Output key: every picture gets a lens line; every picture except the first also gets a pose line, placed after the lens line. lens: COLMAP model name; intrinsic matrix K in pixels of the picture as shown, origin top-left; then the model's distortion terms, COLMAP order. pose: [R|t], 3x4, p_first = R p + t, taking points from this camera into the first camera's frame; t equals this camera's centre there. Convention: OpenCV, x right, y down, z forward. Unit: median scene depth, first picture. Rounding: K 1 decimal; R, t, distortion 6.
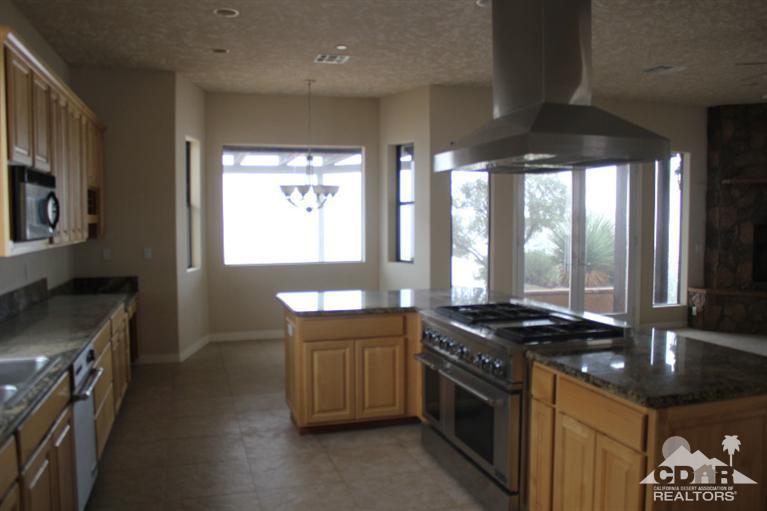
lens RADIAL K [[633.6, 0, 383.5], [0, 633.6, 255.5], [0, 0, 1]] dist [-0.125924, 0.007565]
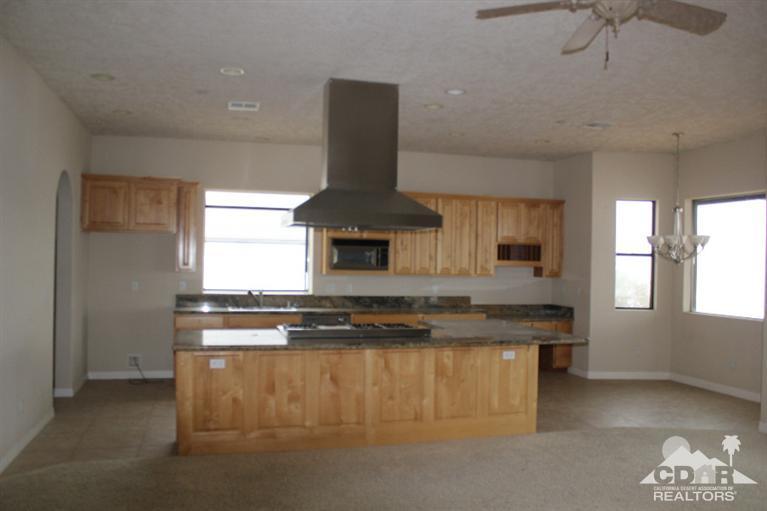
lens RADIAL K [[633.6, 0, 383.5], [0, 633.6, 255.5], [0, 0, 1]] dist [-0.125924, 0.007565]
pose [[-0.024921, -0.006097, -0.999671, 0.784182], [-0.070104, 0.997530, -0.004337, -0.037334], [0.997228, 0.069973, -0.025287, 0.485438]]
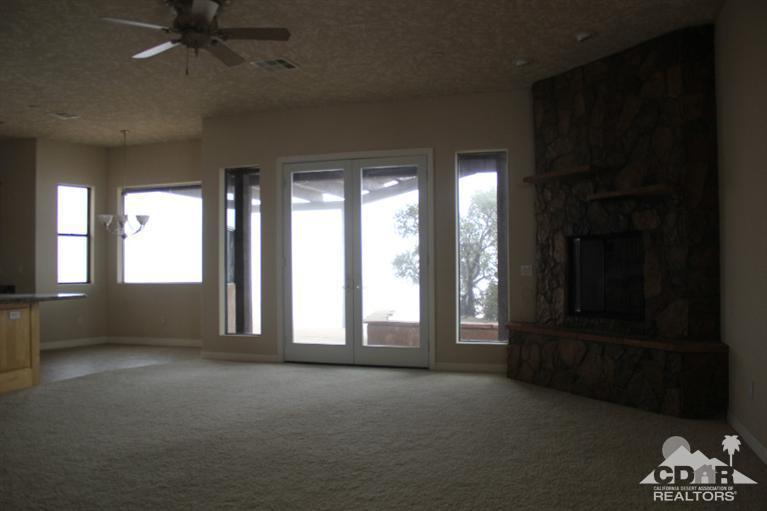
lens RADIAL K [[633.6, 0, 383.5], [0, 633.6, 255.5], [0, 0, 1]] dist [-0.125924, 0.007565]
pose [[0.821764, -0.015808, -0.569609, 0.860445], [-0.021522, 0.998041, -0.058747, 0.020738], [0.569422, 0.060535, 0.819813, 0.271173]]
